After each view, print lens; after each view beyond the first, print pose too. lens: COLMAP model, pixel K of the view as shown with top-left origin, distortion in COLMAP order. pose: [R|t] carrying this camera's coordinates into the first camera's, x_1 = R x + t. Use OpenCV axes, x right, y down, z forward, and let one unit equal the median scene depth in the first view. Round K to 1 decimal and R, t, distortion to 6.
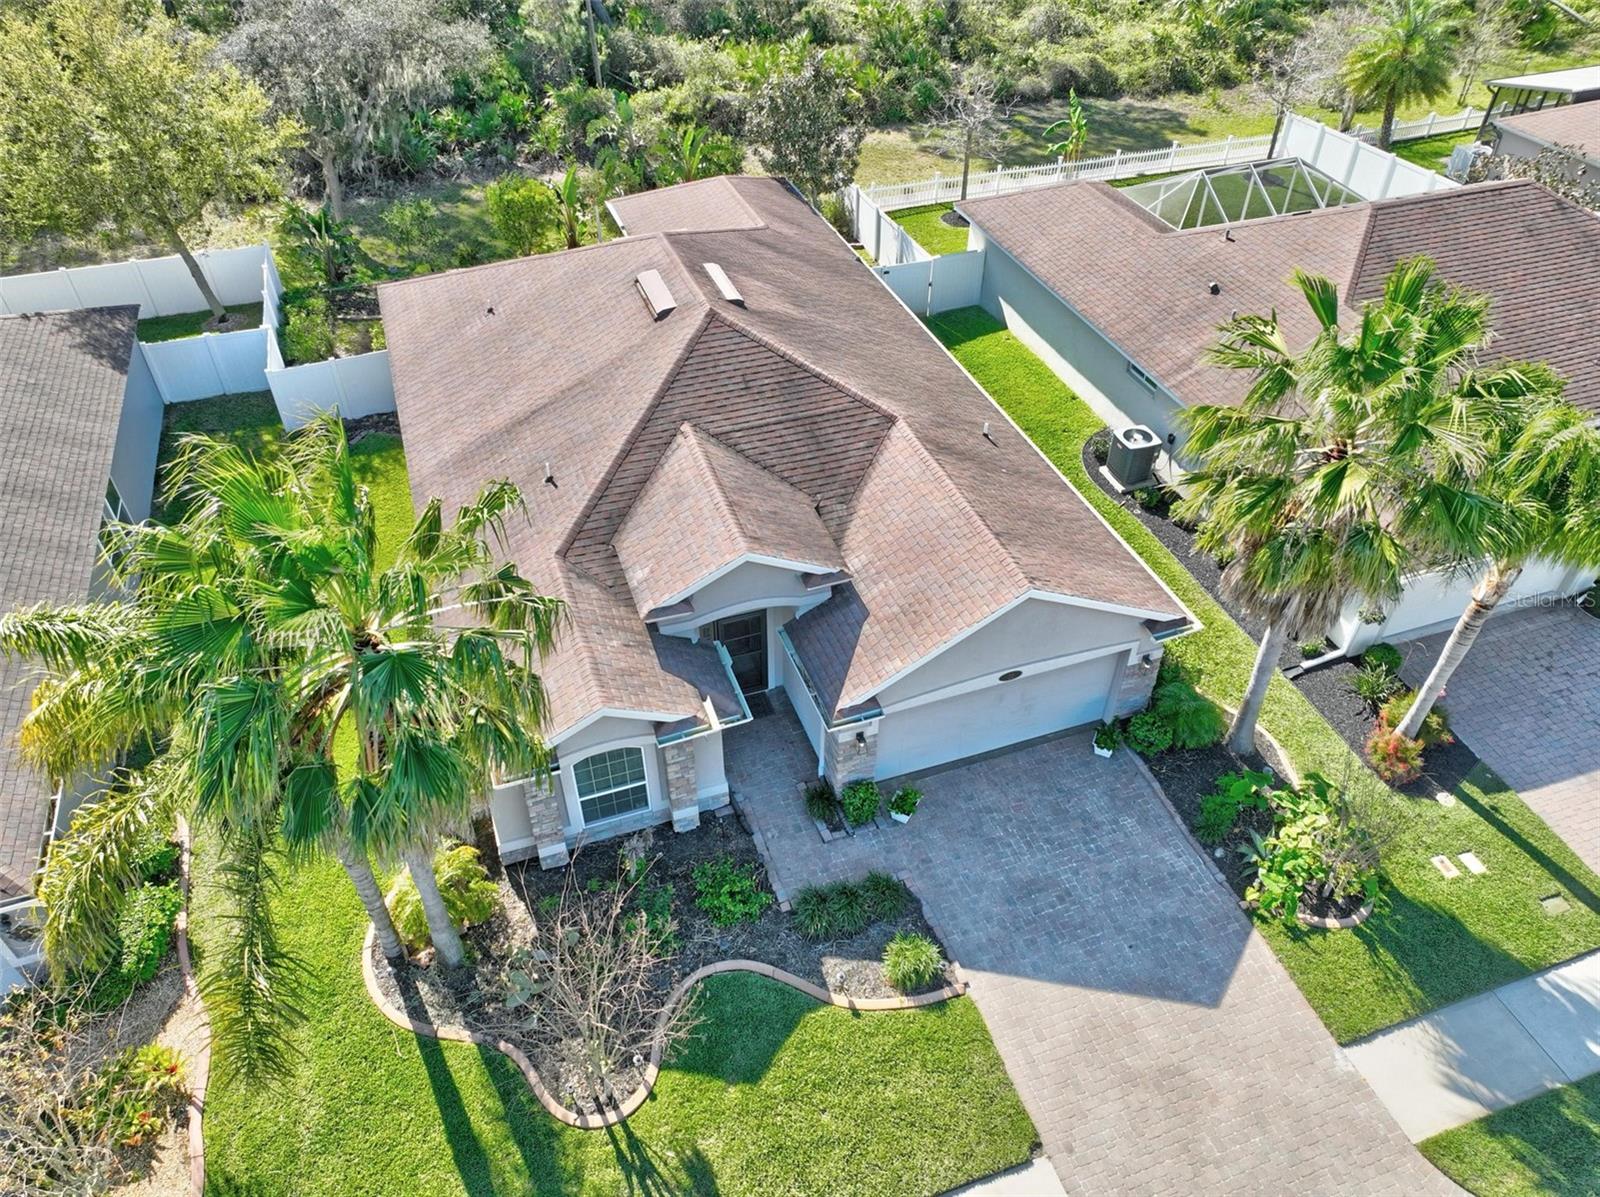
lens RADIAL K [[1125.4, 0, 799.8], [0, 1125.4, 600.6], [0, 0, 1]] dist [-0.004576, 0.020700]
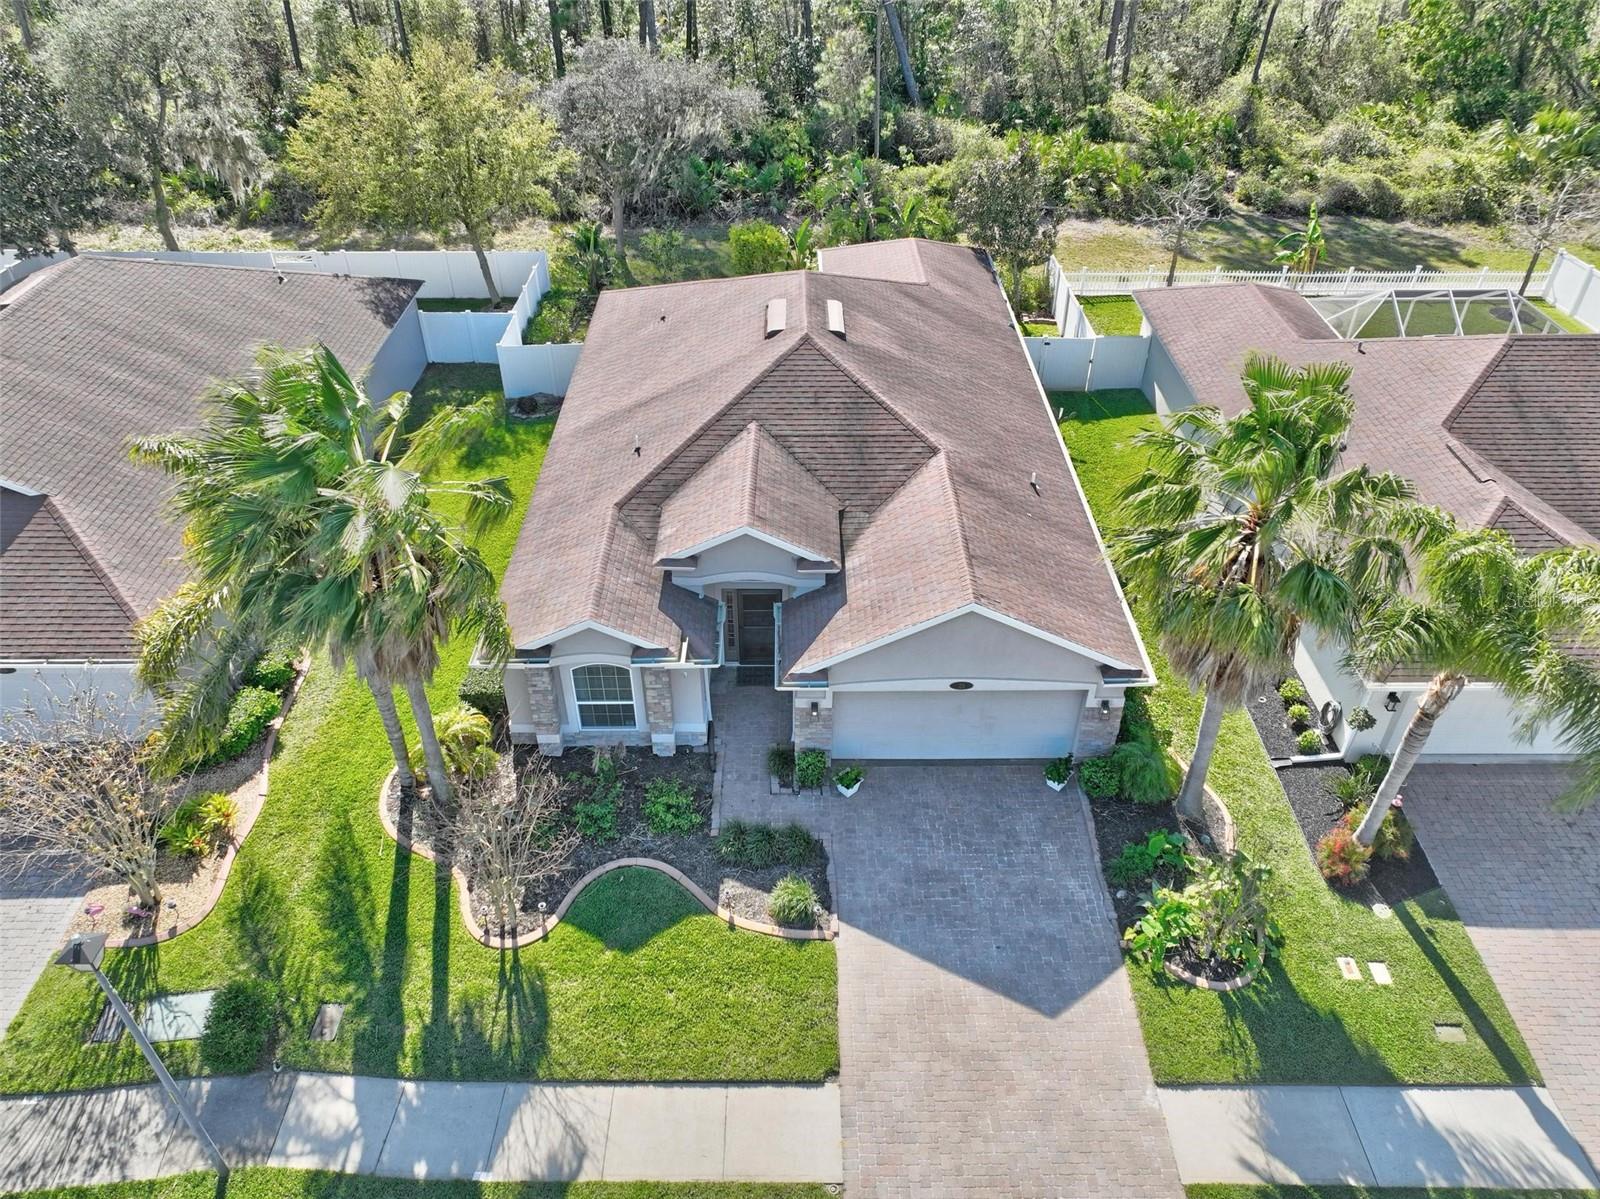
lens RADIAL K [[1125.4, 0, 799.8], [0, 1125.4, 601.6], [0, 0, 1]] dist [-0.004576, 0.020700]
pose [[0.944512, 0.199550, -0.260916, 0.304009], [-0.216164, 0.975682, -0.036304, 0.059947], [0.247326, 0.090691, 0.964679, -0.106201]]
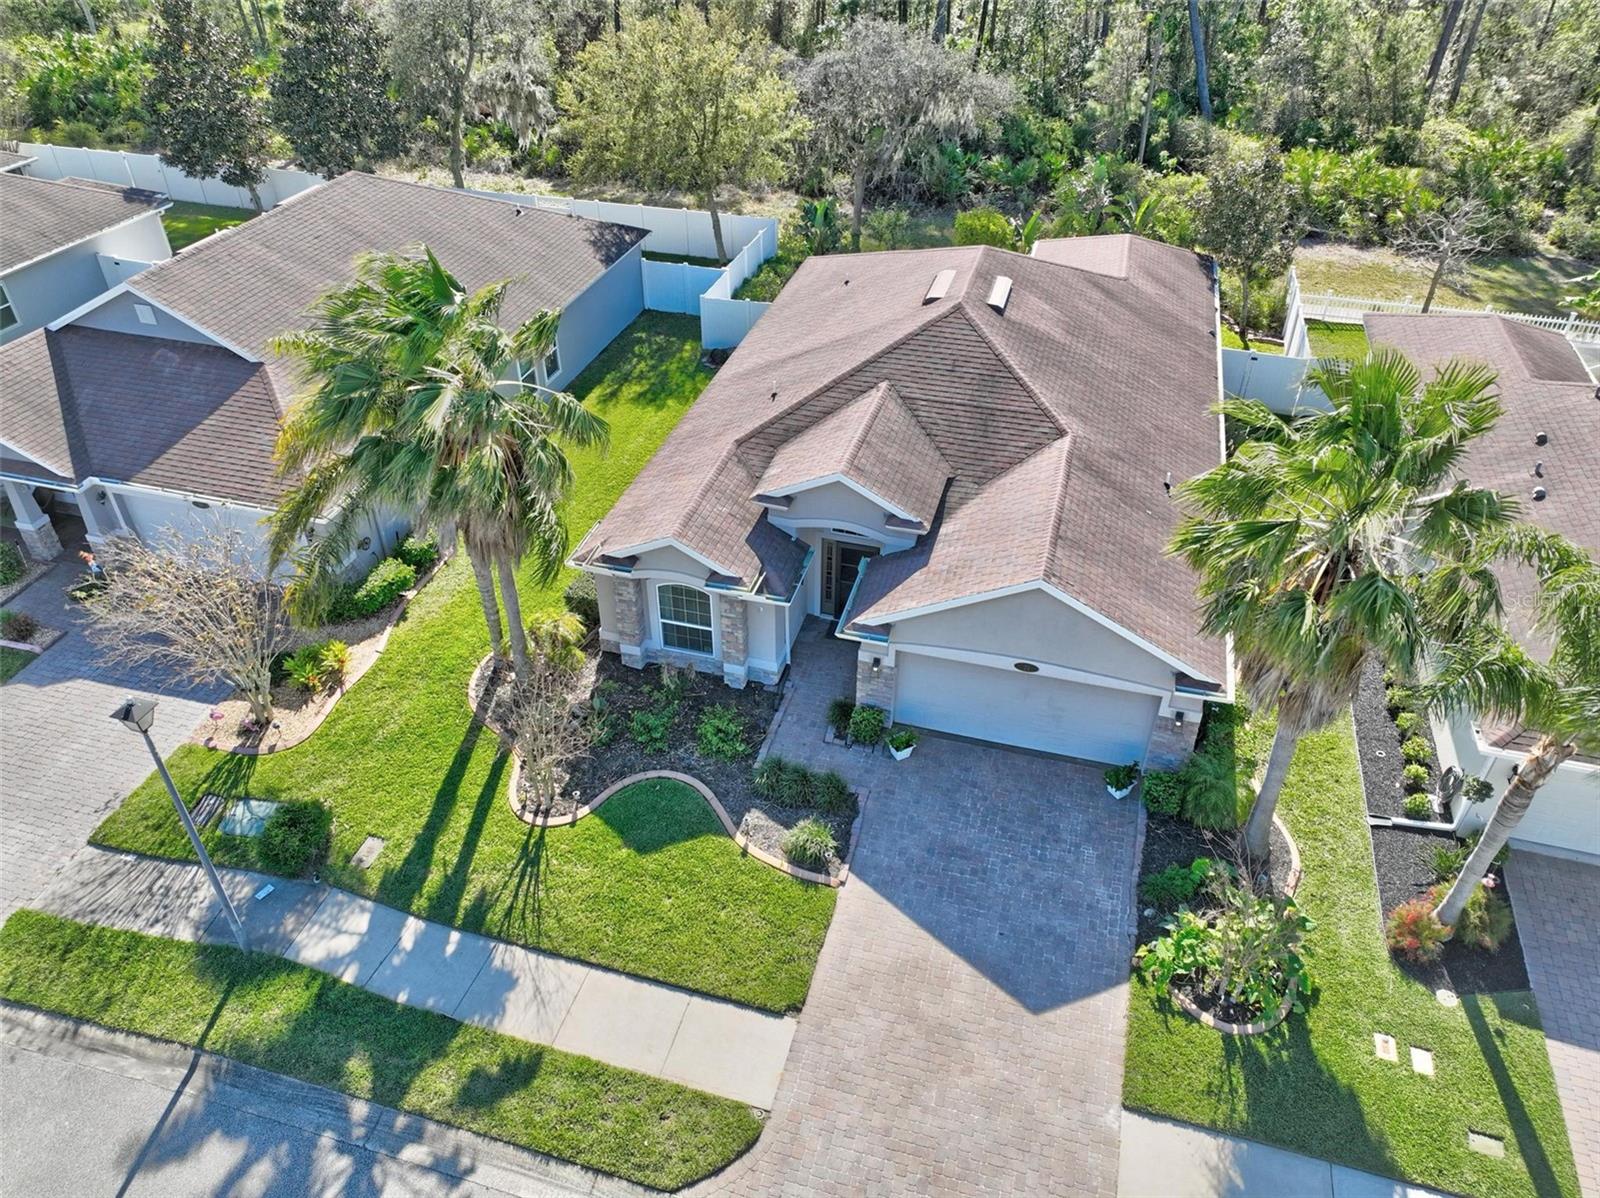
lens RADIAL K [[1125.4, 0, 799.8], [0, 1125.4, 601.1], [0, 0, 1]] dist [-0.004576, 0.020700]
pose [[0.815416, 0.348404, -0.462289, 0.475361], [-0.382689, 0.923636, 0.021085, 0.067642], [0.434333, 0.159720, 0.886479, -0.045751]]
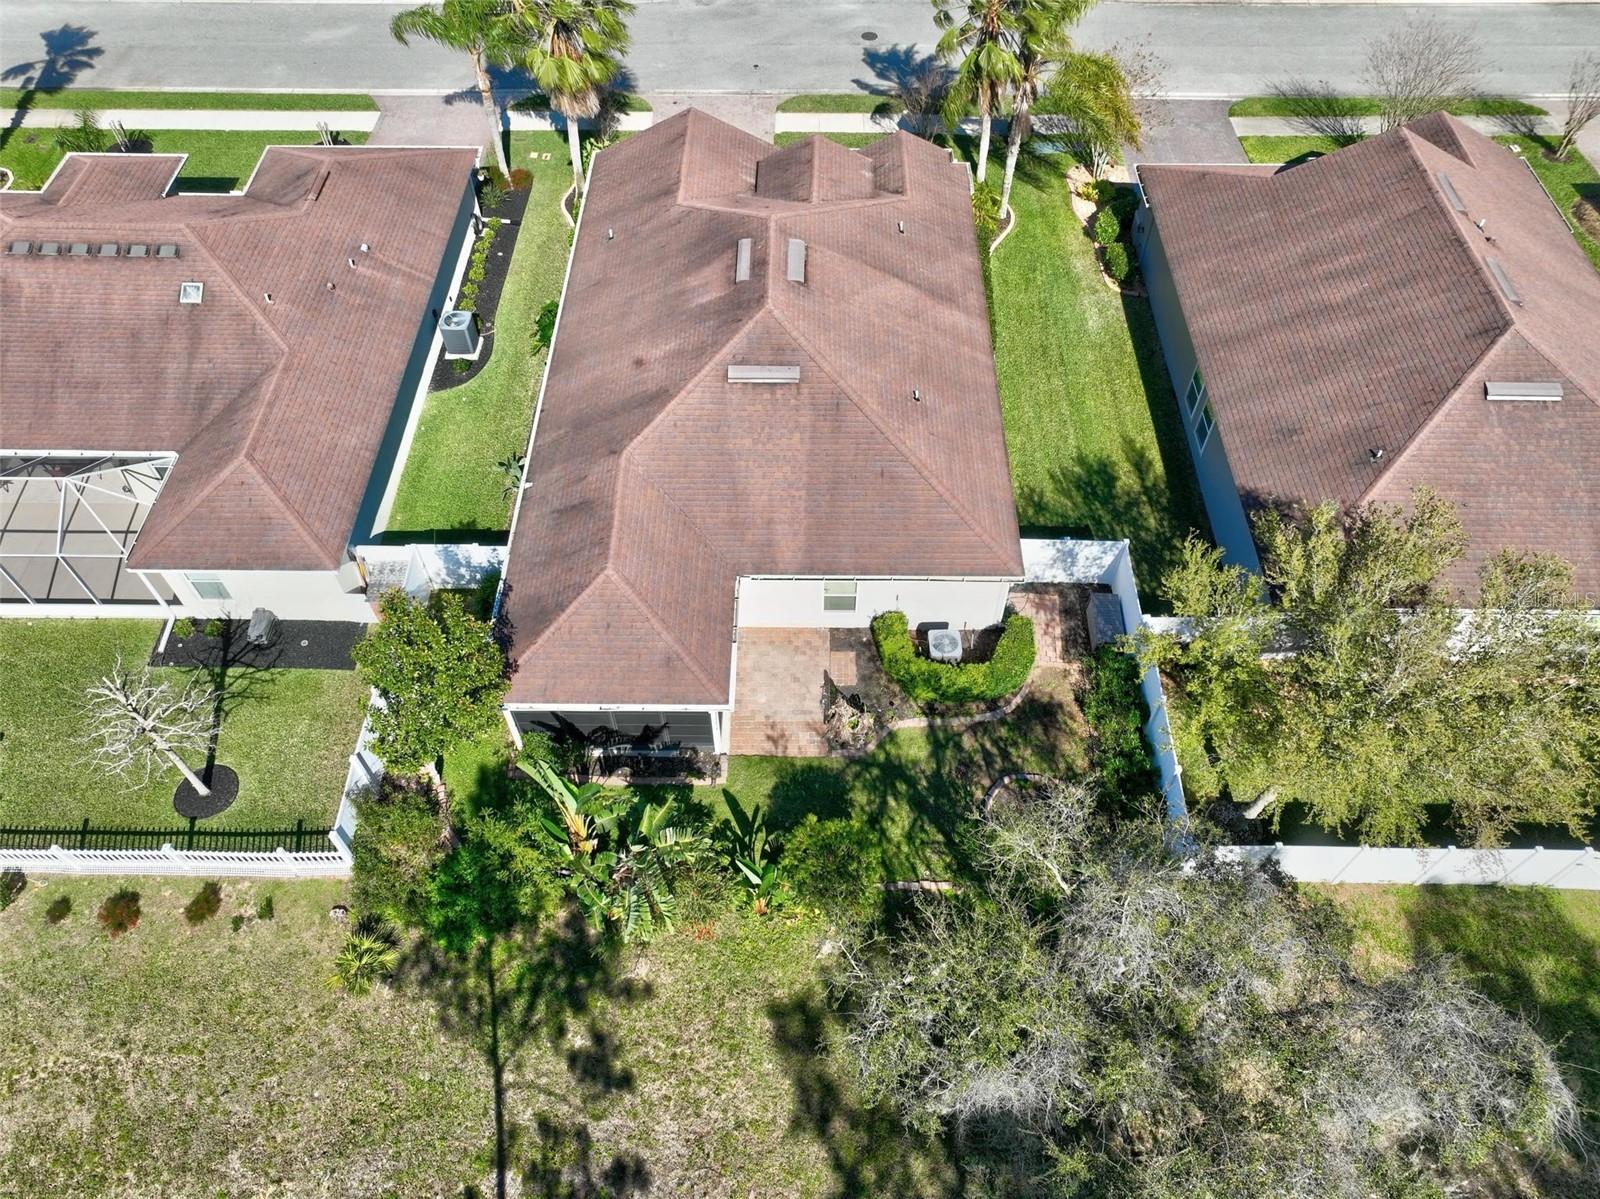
lens RADIAL K [[1125.4, 0, 799.8], [0, 1125.4, 601.6], [0, 0, 1]] dist [-0.004576, 0.020700]
pose [[-0.938631, -0.275364, 0.207718, -0.600935], [0.226513, -0.037937, 0.973269, -1.834973], [-0.260123, 0.960591, 0.097982, 1.474206]]
